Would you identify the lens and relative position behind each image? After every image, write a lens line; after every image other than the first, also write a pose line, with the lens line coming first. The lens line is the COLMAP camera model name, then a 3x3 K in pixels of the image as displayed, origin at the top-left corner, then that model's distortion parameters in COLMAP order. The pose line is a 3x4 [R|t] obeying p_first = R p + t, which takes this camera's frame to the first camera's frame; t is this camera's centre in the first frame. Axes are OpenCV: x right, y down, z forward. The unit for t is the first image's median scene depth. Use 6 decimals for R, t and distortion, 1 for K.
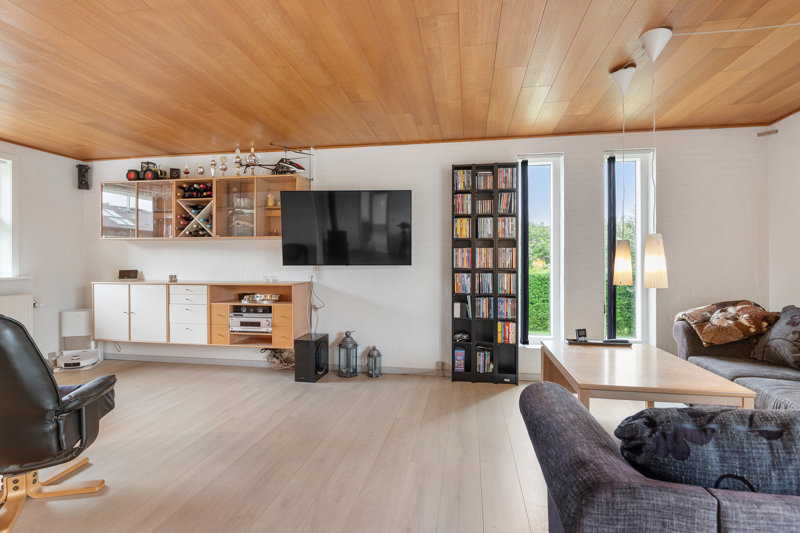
lens RADIAL K [[396.4, 0, 397.0], [0, 396.4, 266.1], [0, 0, 1]] dist [-0.015810, -0.000479]
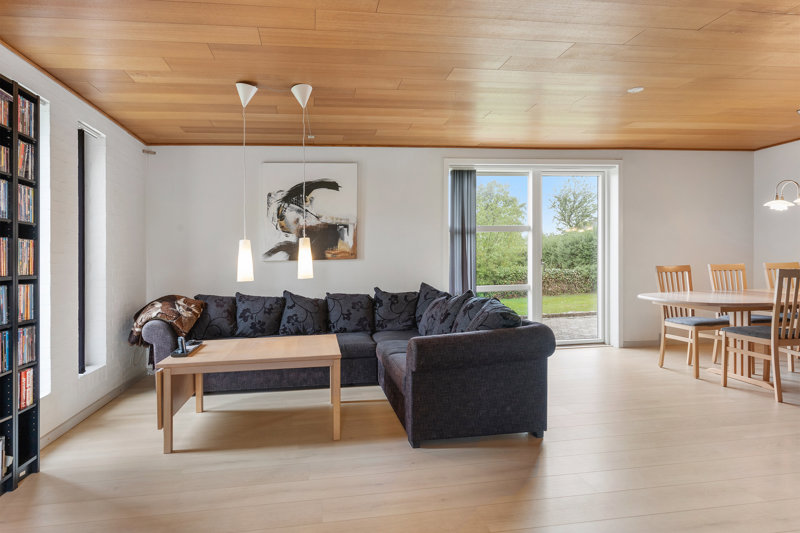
lens RADIAL K [[434.6, 0, 402.8], [0, 434.6, 273.7], [0, 0, 1]] dist [0.002212, 0.000756]
pose [[-0.333738, -0.018389, 0.942486, -0.470899], [0.038369, 0.998716, 0.033072, 0.003584], [-0.941885, 0.047200, -0.332604, 0.666379]]
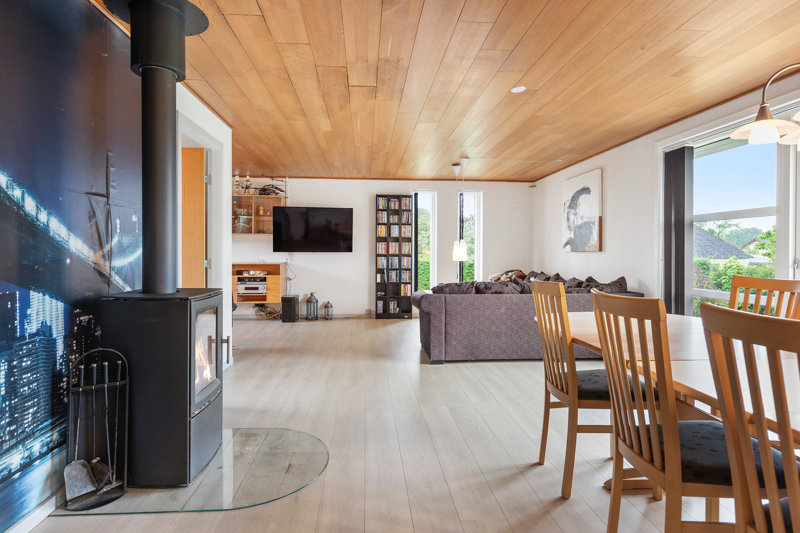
lens RADIAL K [[434.6, 0, 400.5], [0, 434.6, 259.7], [0, 0, 1]] dist [0.002212, 0.000756]
pose [[0.967246, -0.000330, 0.253842, -0.239742], [-0.002443, 0.999941, 0.010609, 0.009784], [-0.253830, -0.010882, 0.967188, -0.869713]]
